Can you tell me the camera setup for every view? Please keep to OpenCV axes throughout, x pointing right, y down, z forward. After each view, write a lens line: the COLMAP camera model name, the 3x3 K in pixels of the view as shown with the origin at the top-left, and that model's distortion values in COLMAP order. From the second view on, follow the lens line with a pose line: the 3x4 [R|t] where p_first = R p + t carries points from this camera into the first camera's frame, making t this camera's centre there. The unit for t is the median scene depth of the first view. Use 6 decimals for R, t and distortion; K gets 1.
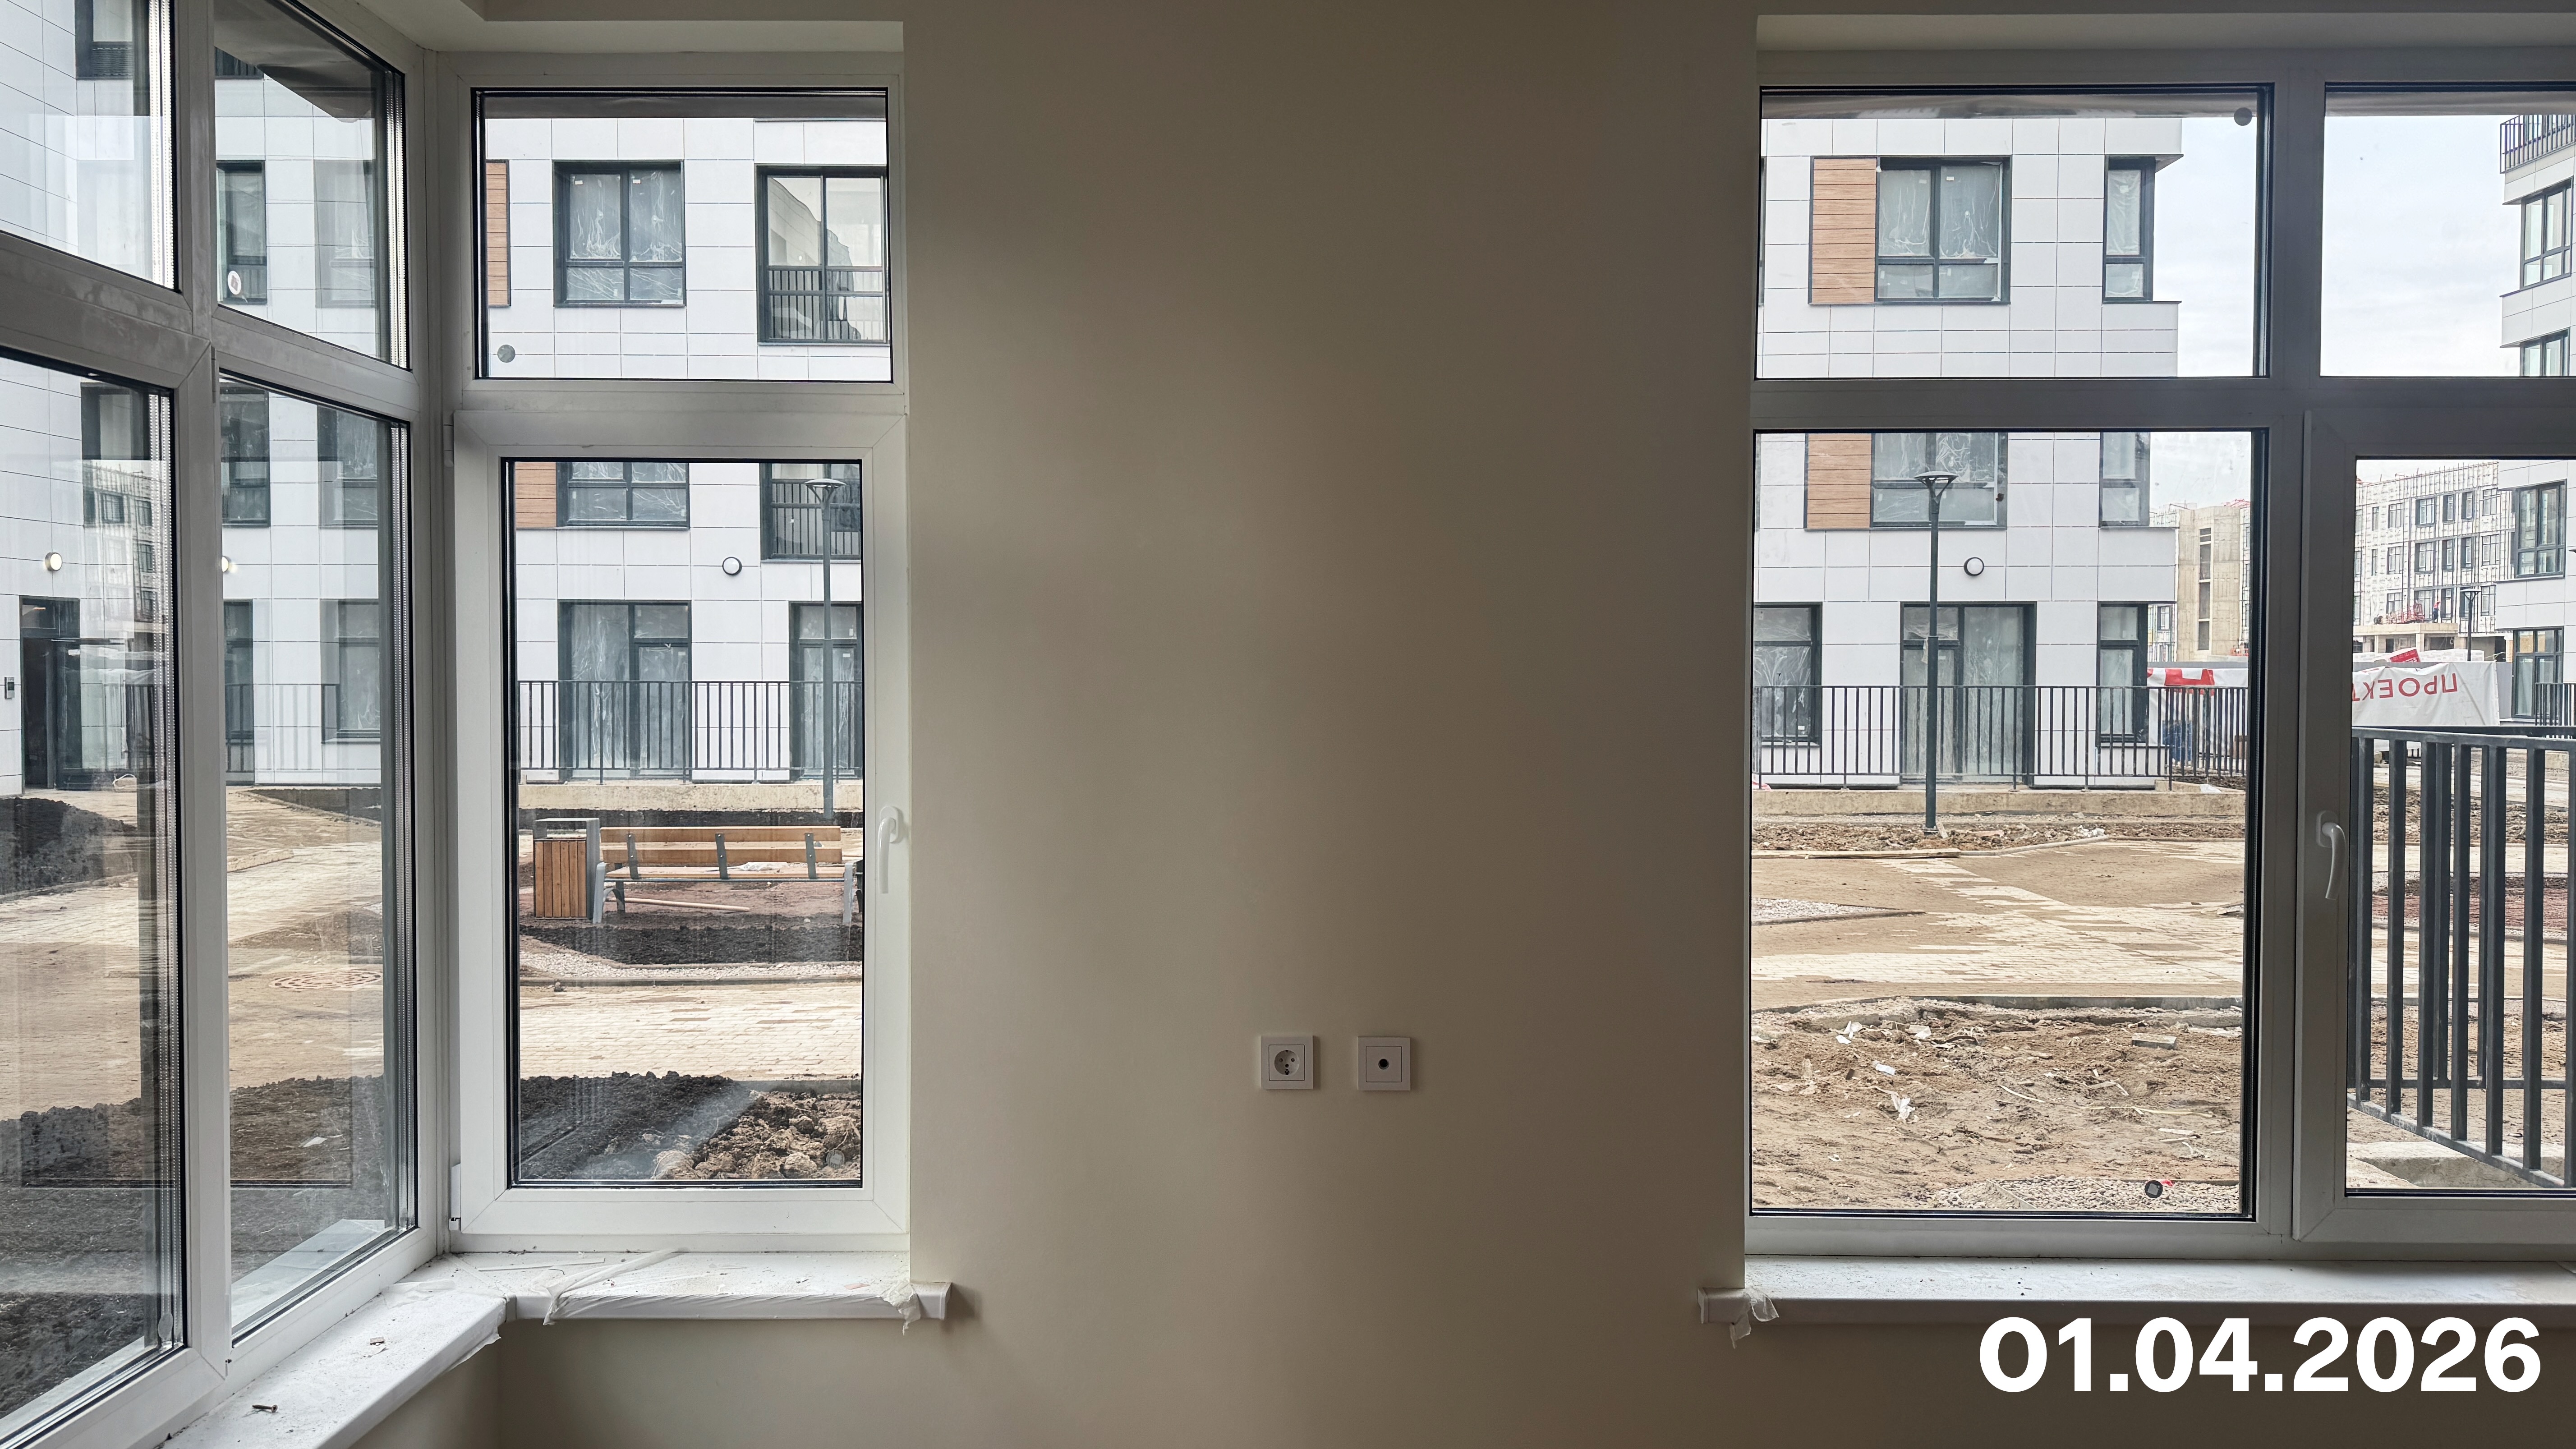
lens RADIAL K [[1850.1, 0, 1351.7], [0, 1850.1, 726.4], [0, 0, 1]] dist [0.050414, -0.090576]
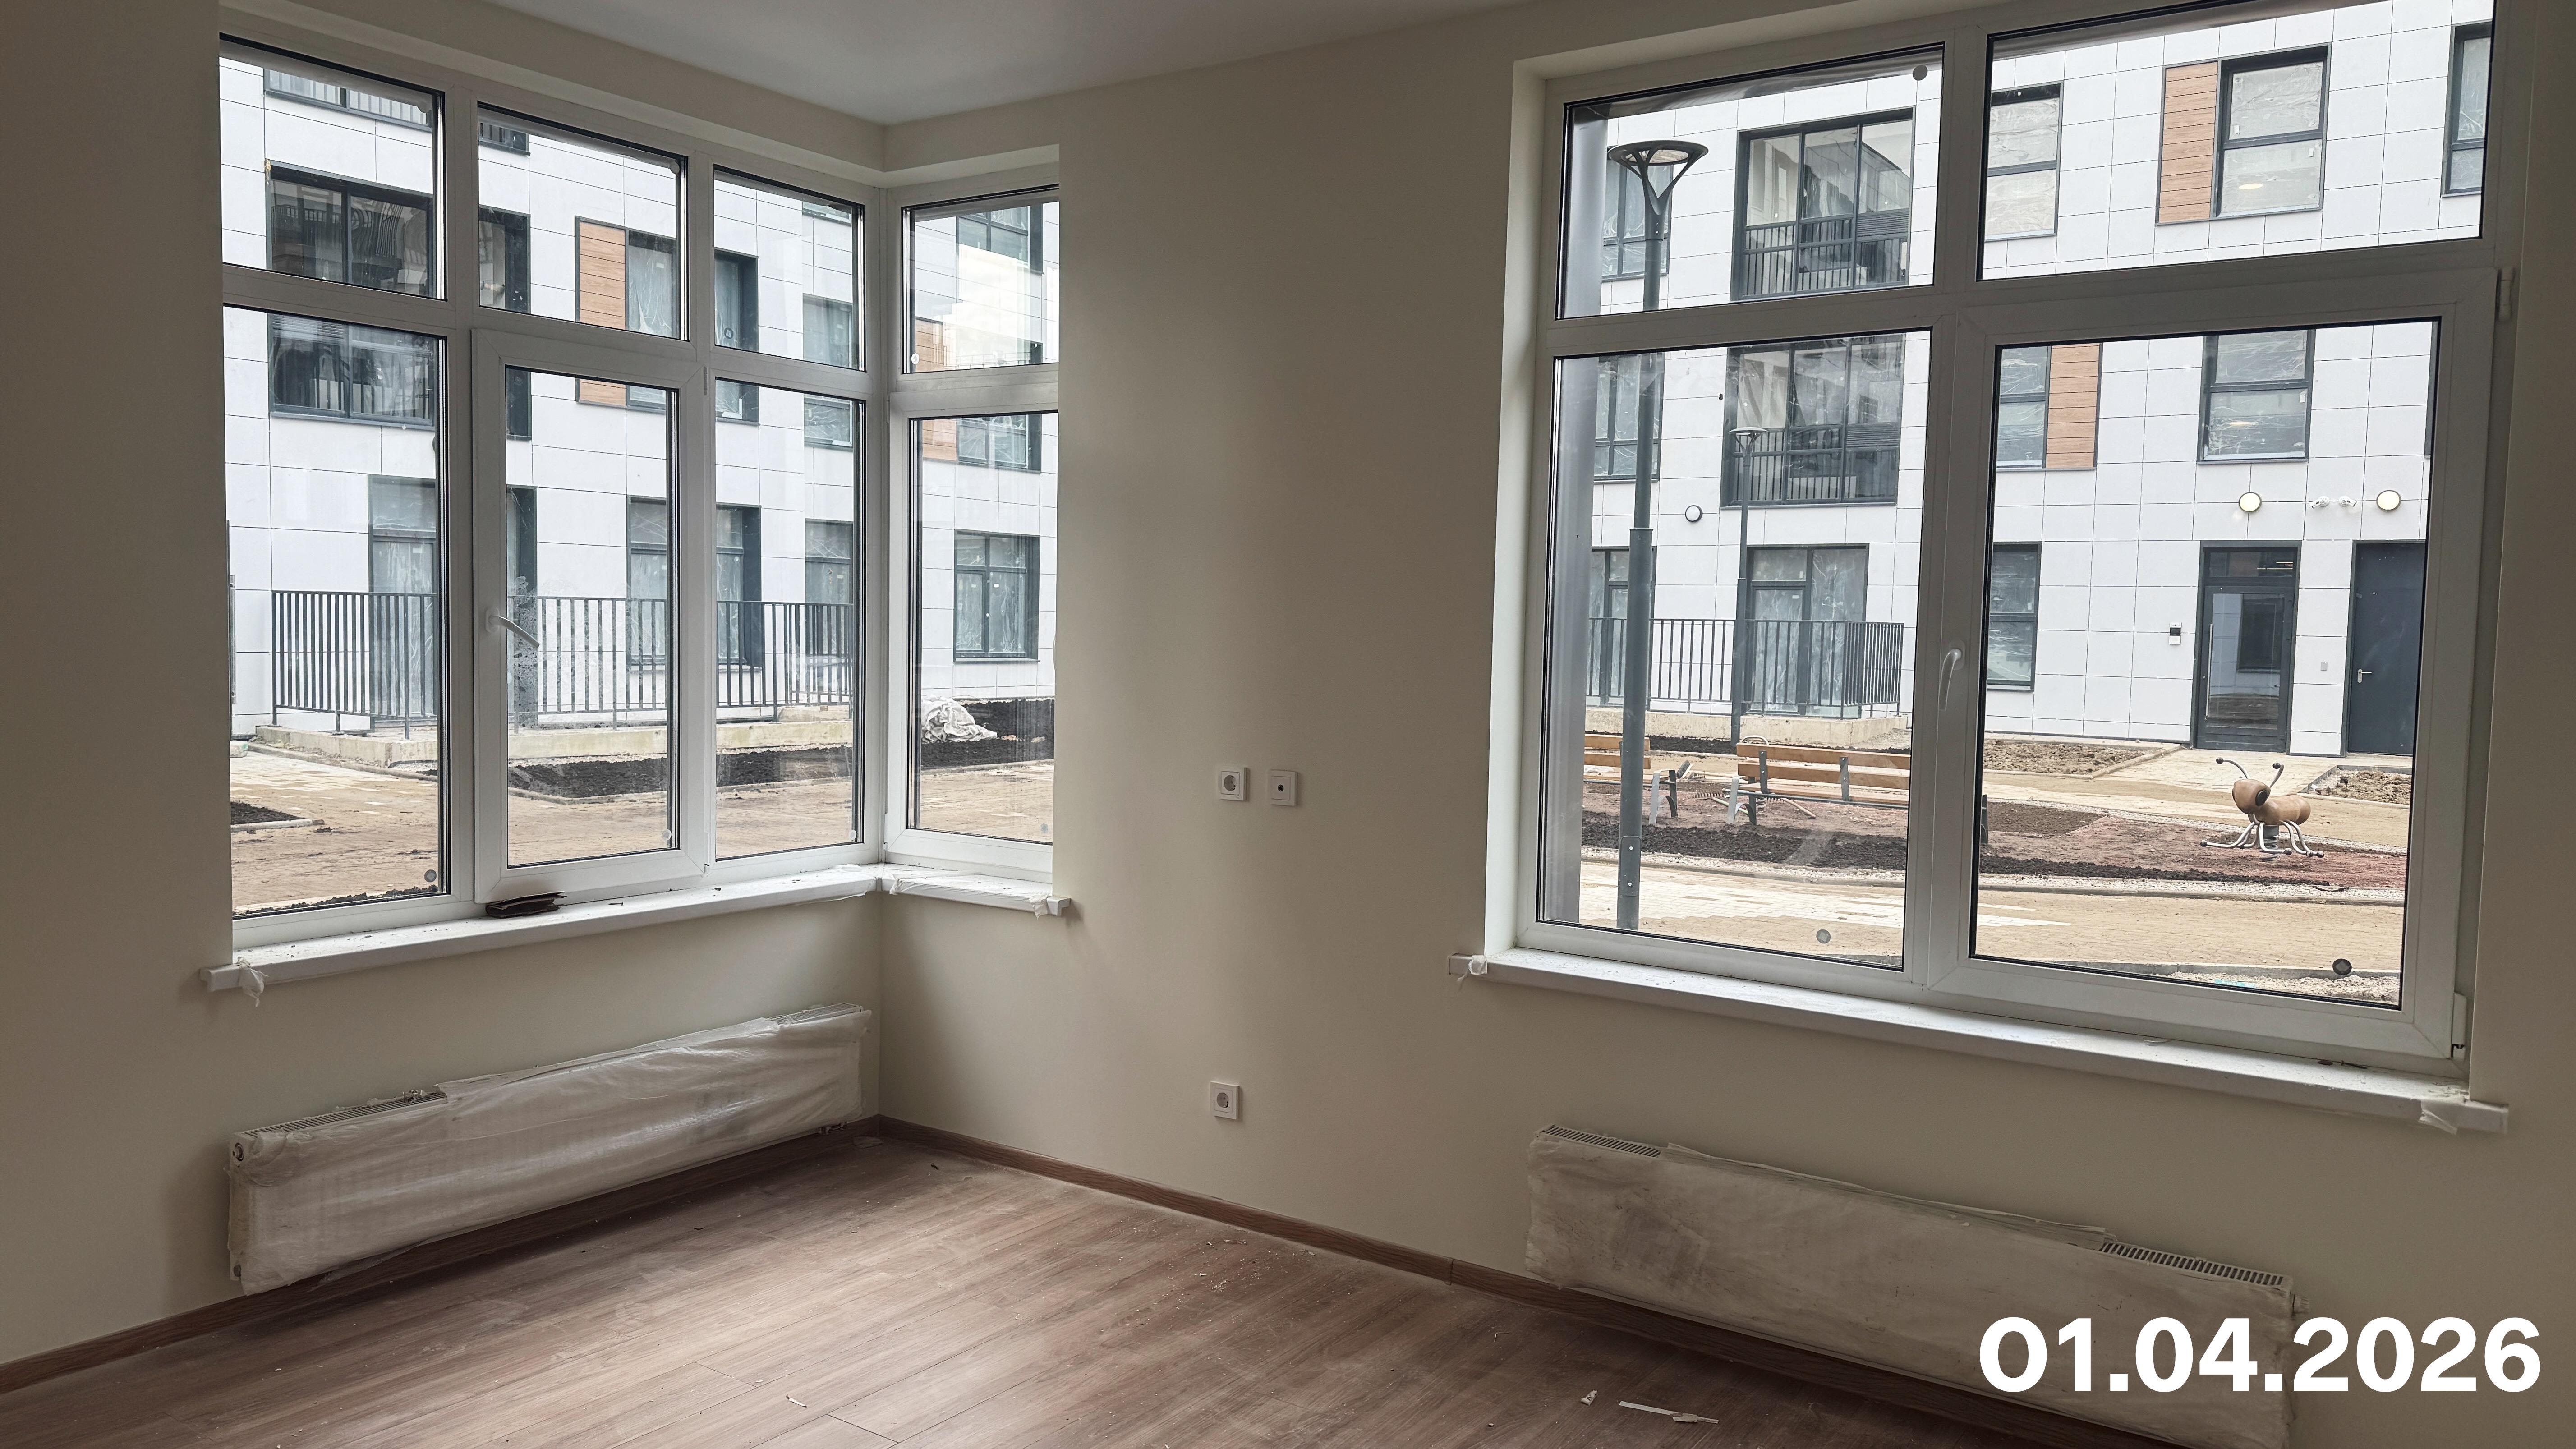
lens RADIAL K [[1802.9, 0, 1242.2], [0, 1802.9, 727.7], [0, 0, 1]] dist [0.171089, -0.255479]
pose [[0.816548, 0.054100, -0.574737, 0.285345], [-0.037962, 0.998476, 0.040052, 0.024082], [0.576028, -0.010886, 0.817358, -0.086069]]
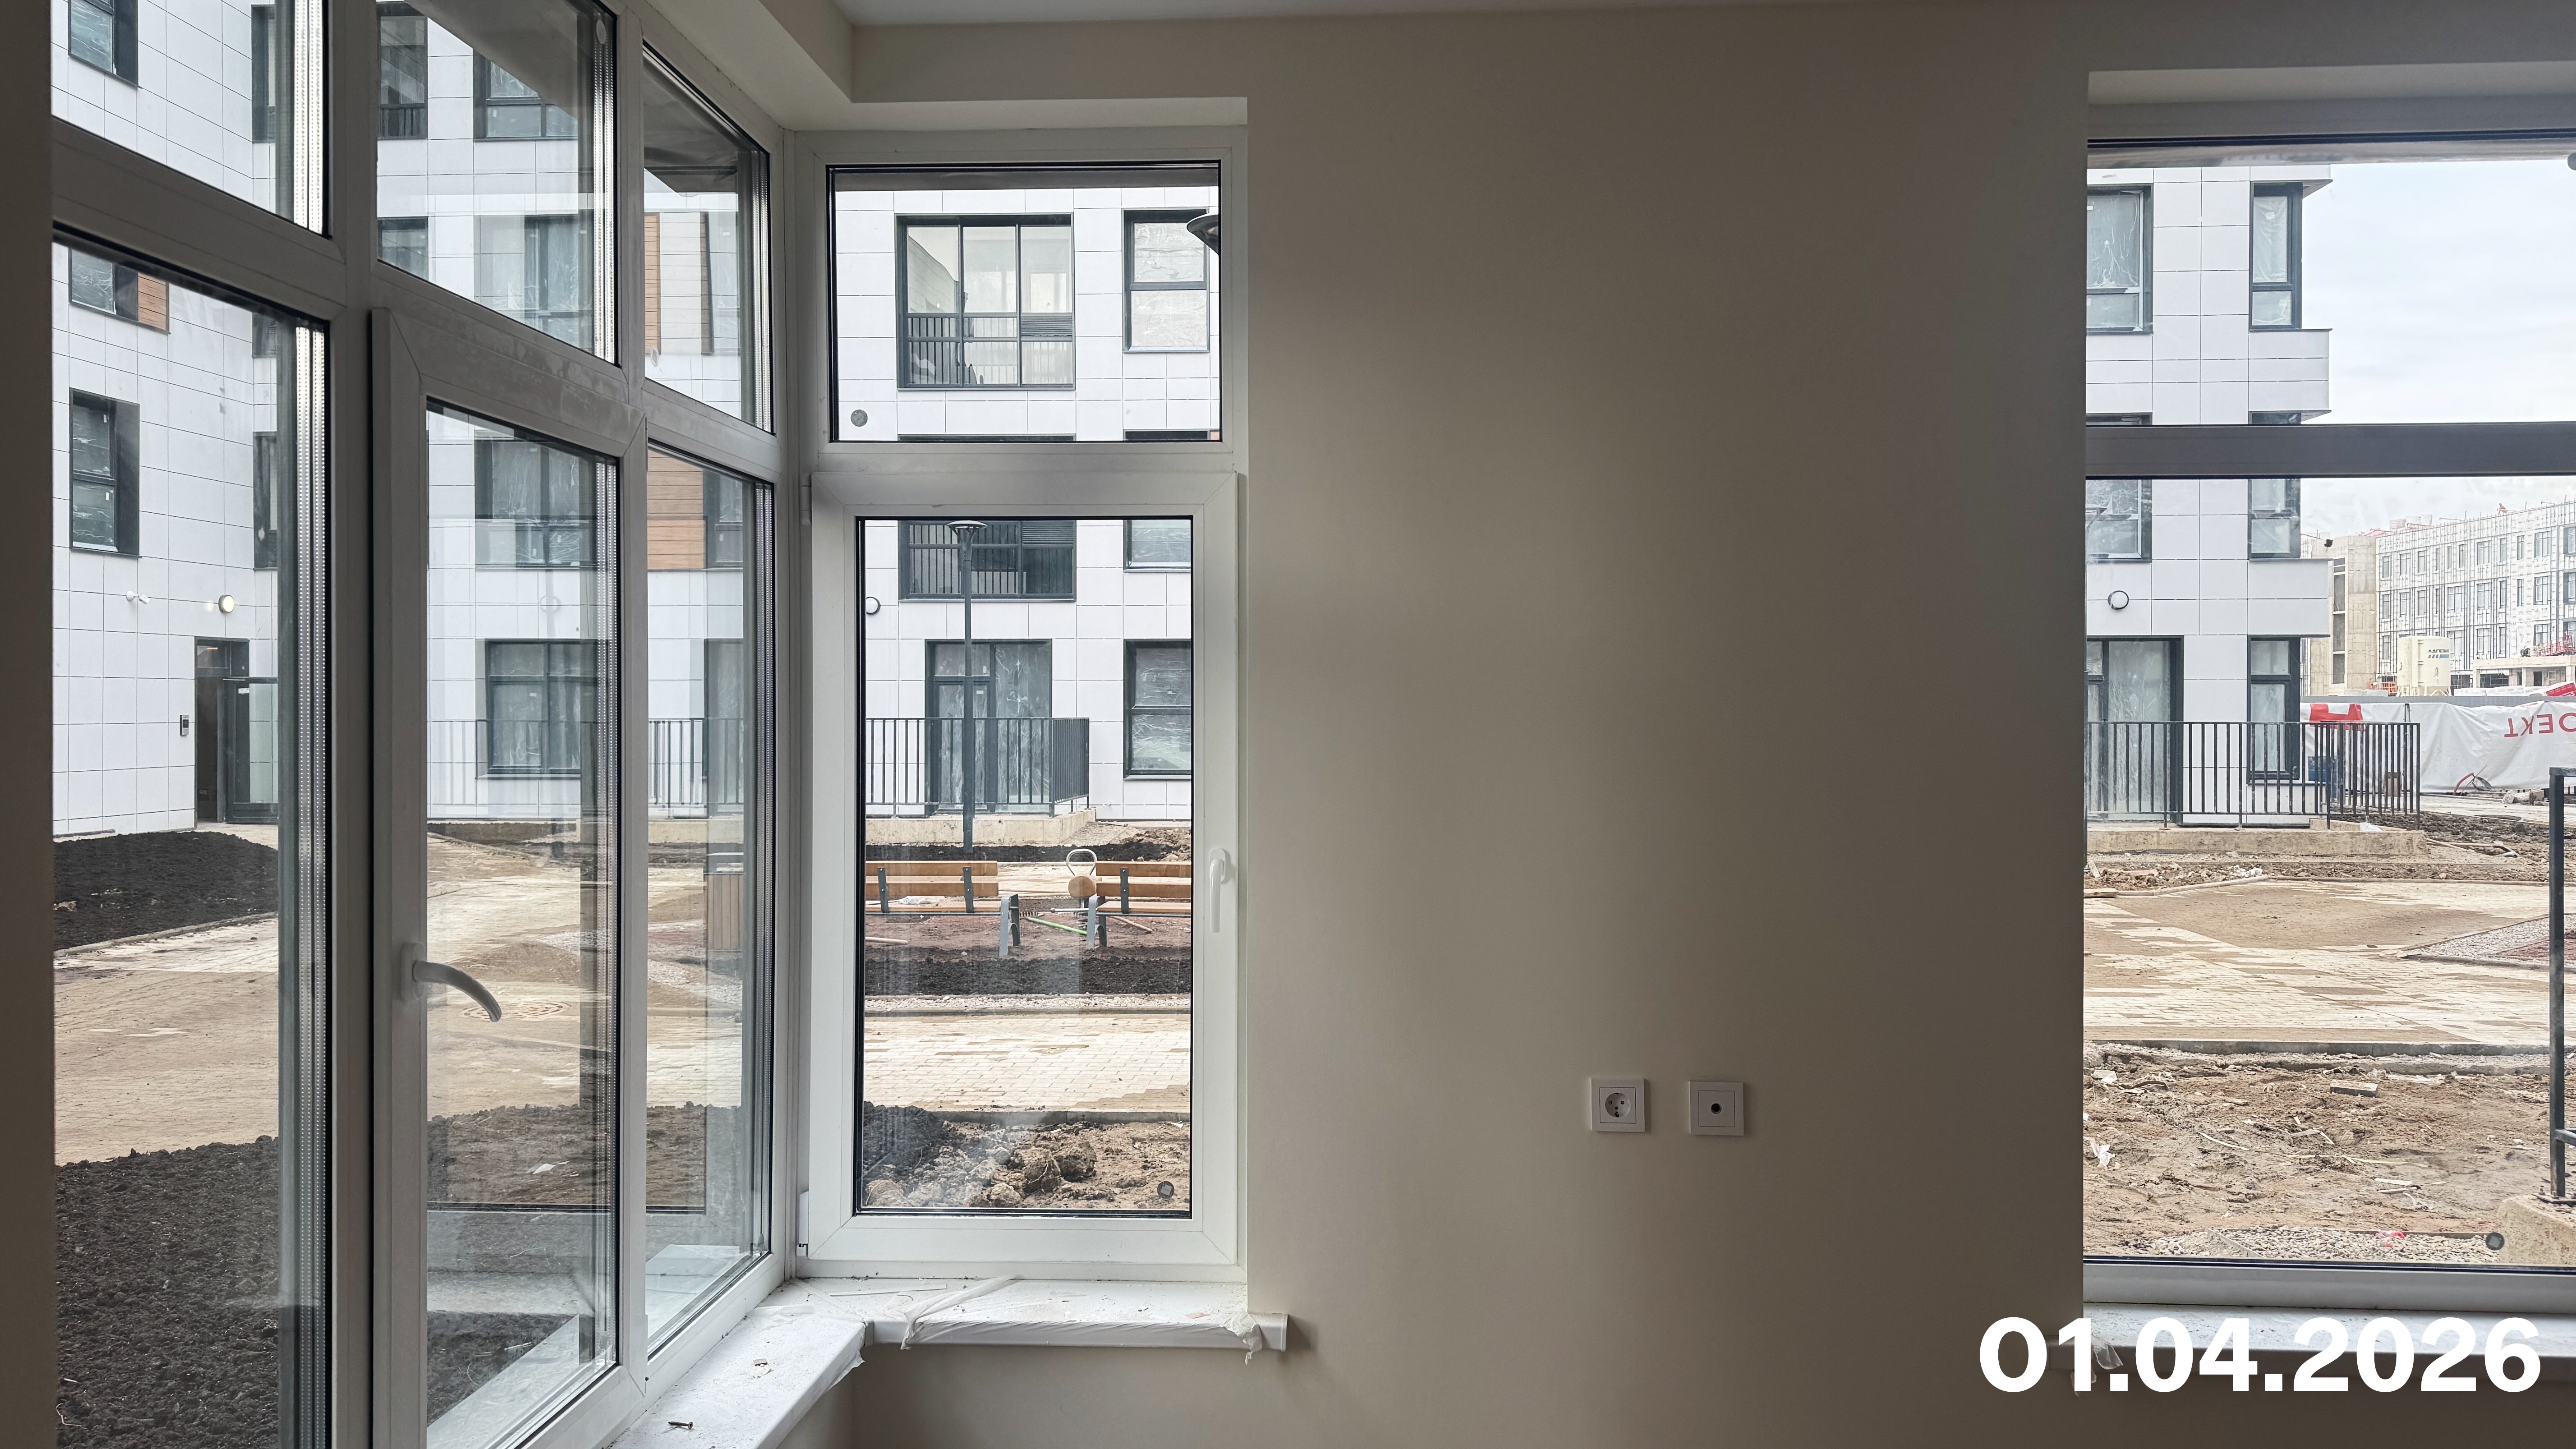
lens RADIAL K [[1850.1, 0, 1351.7], [0, 1850.1, 726.4], [0, 0, 1]] dist [0.050414, -0.090576]
pose [[0.998301, -0.000781, -0.058258, -0.040113], [-0.000320, 0.999822, -0.018887, -0.002151], [0.058263, 0.018873, 0.998123, -0.009550]]
